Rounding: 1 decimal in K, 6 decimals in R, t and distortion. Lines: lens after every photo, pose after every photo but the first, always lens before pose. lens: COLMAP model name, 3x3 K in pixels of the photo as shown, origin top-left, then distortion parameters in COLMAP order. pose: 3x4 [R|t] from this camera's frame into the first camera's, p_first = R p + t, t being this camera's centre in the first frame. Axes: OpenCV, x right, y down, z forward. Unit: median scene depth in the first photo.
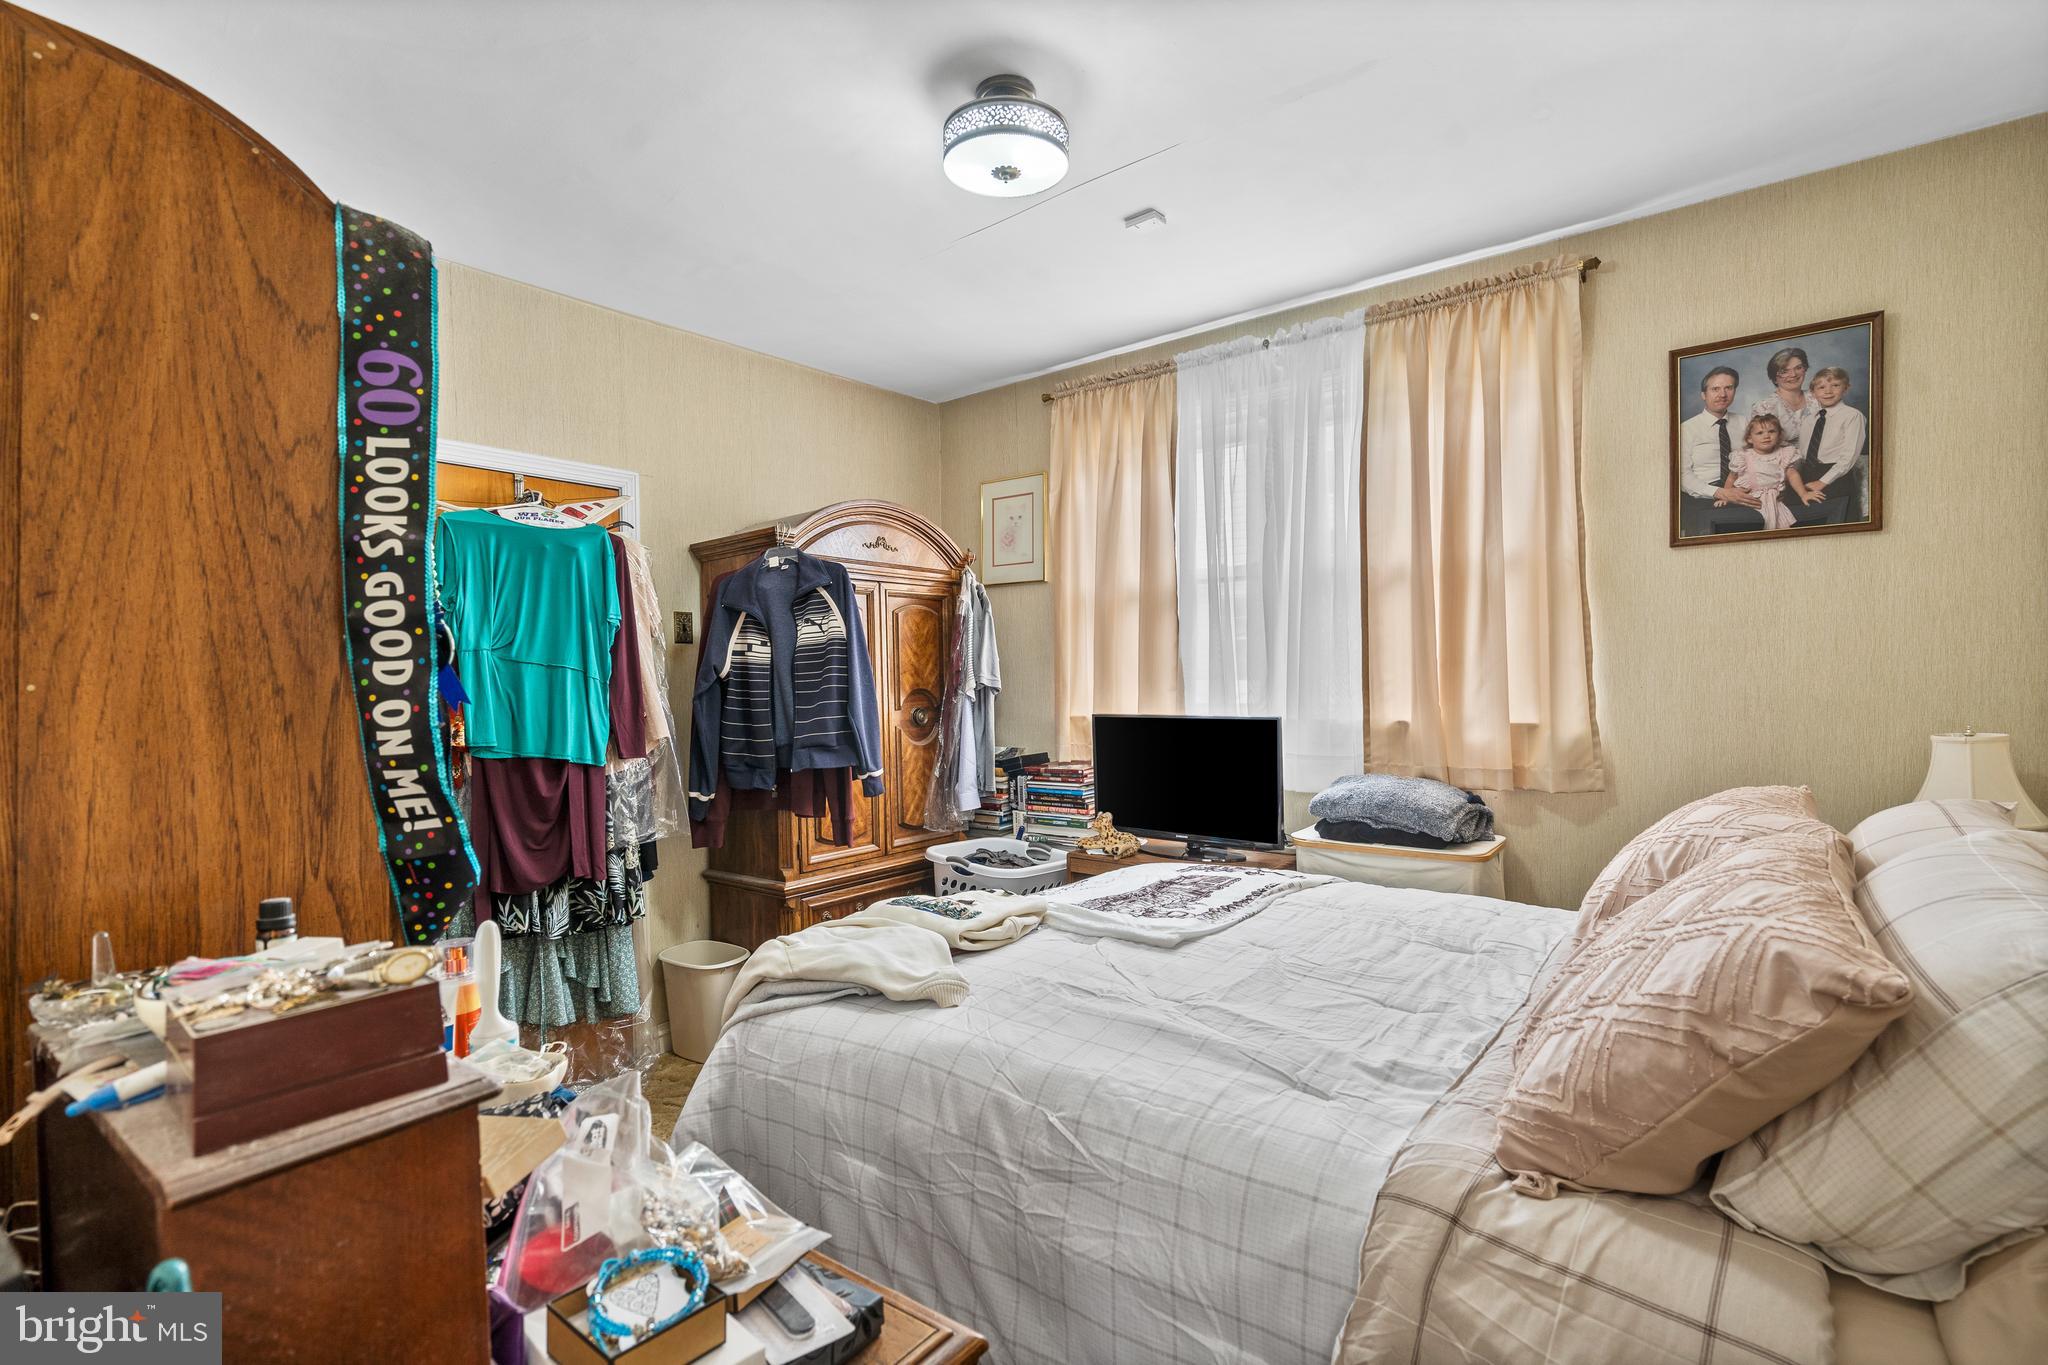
lens RADIAL K [[963.9, 0, 1032.8], [0, 963.9, 683.1], [0, 0, 1]] dist [-0.000836, -0.000241]
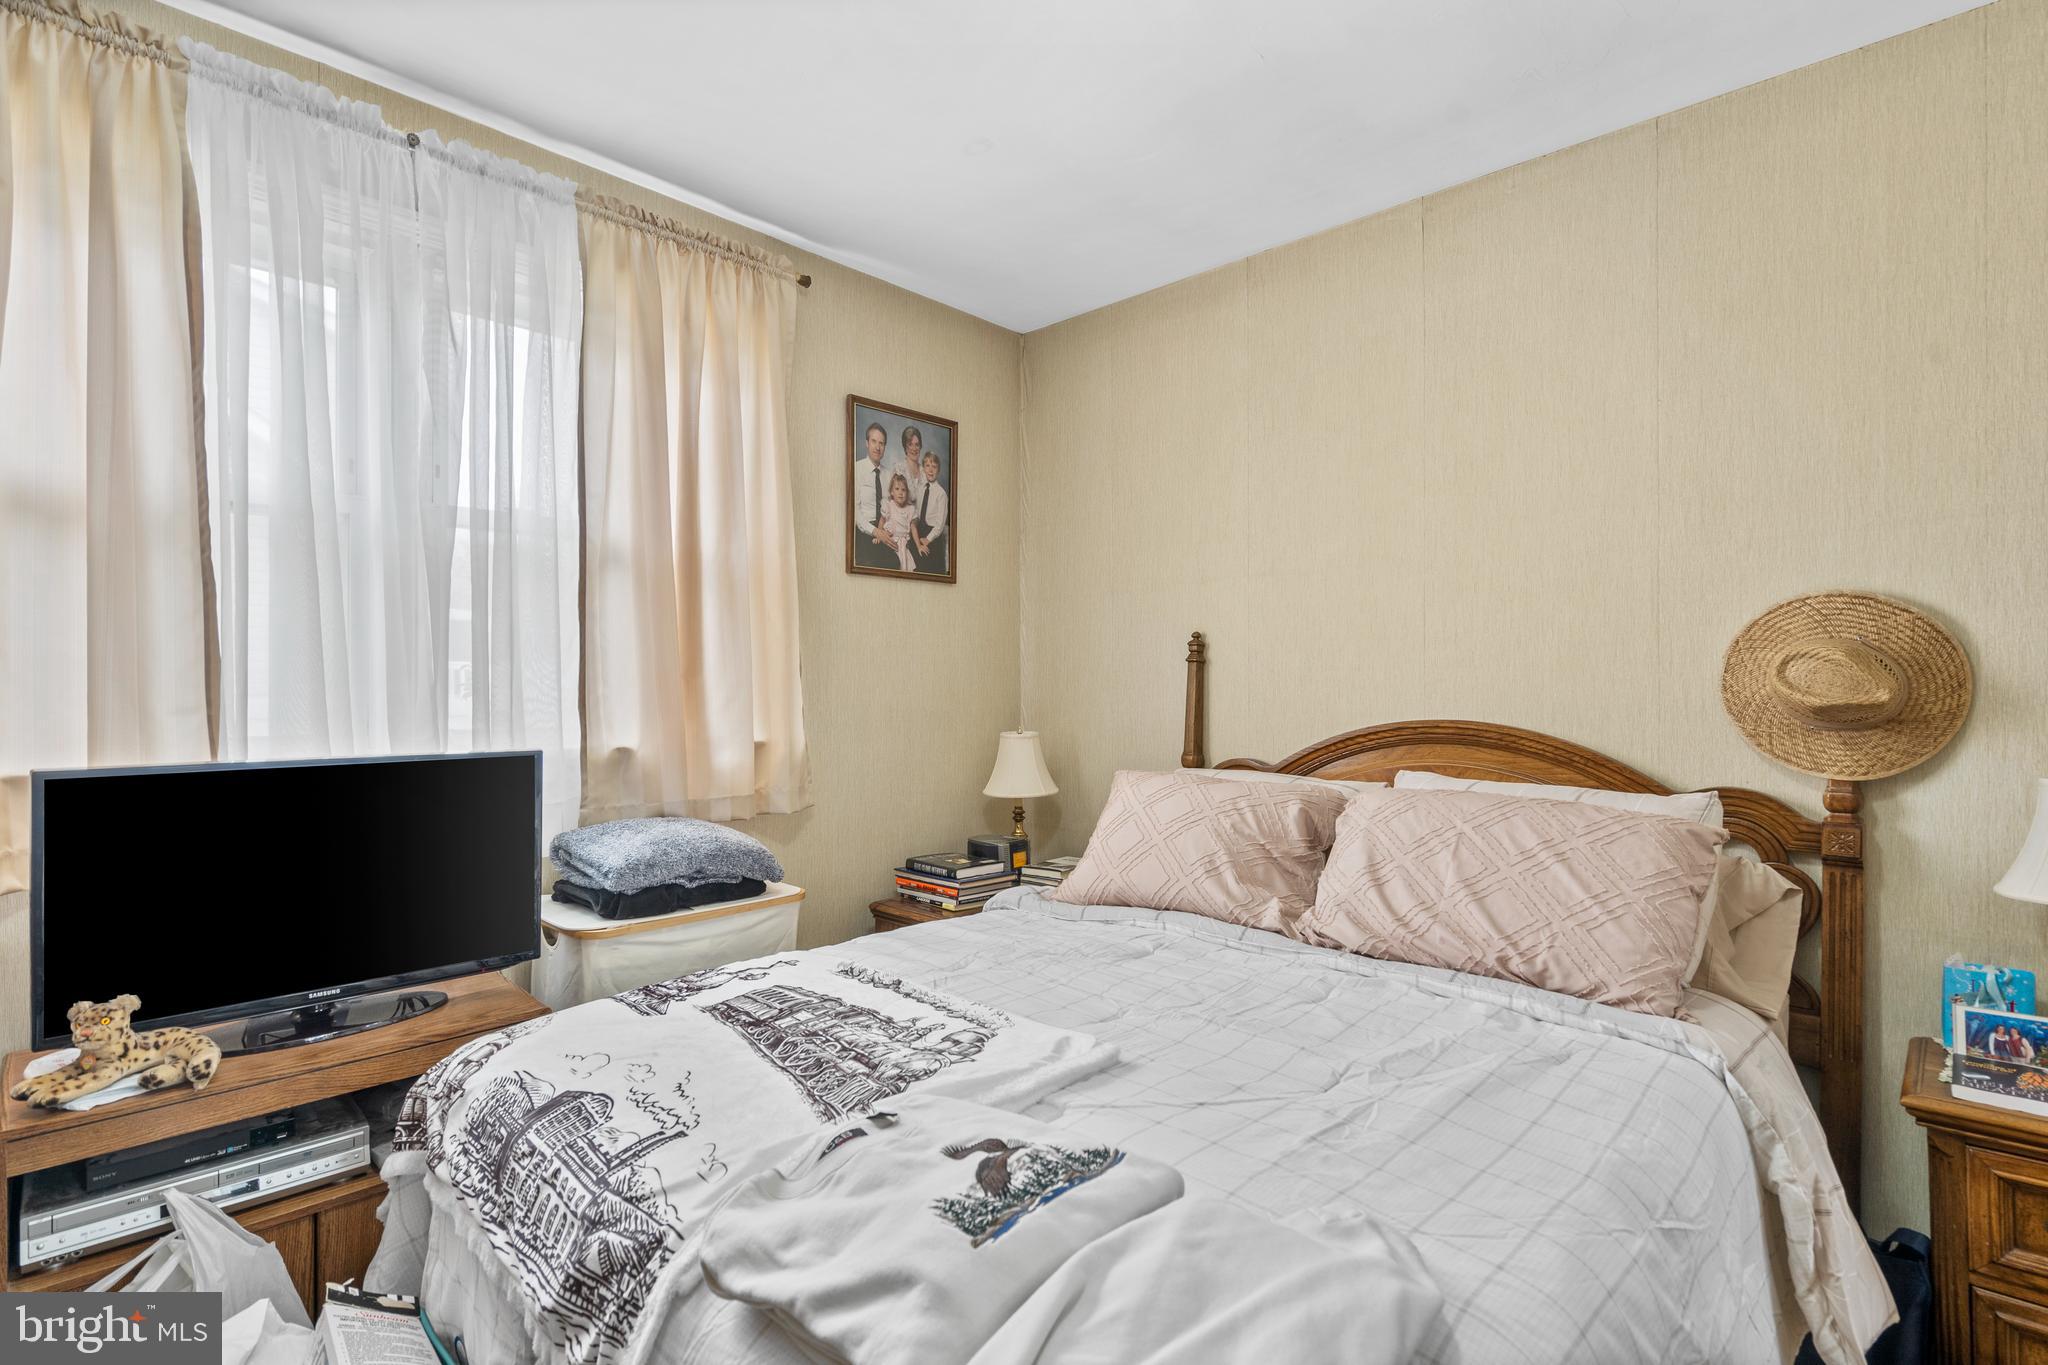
lens RADIAL K [[963.9, 0, 1032.8], [0, 963.9, 683.1], [0, 0, 1]] dist [-0.000836, -0.000241]
pose [[0.084300, 0.015277, 0.996323, -0.422815], [0.004458, 0.999867, -0.015708, 0.002257], [-0.996430, 0.005766, 0.084221, 0.727935]]
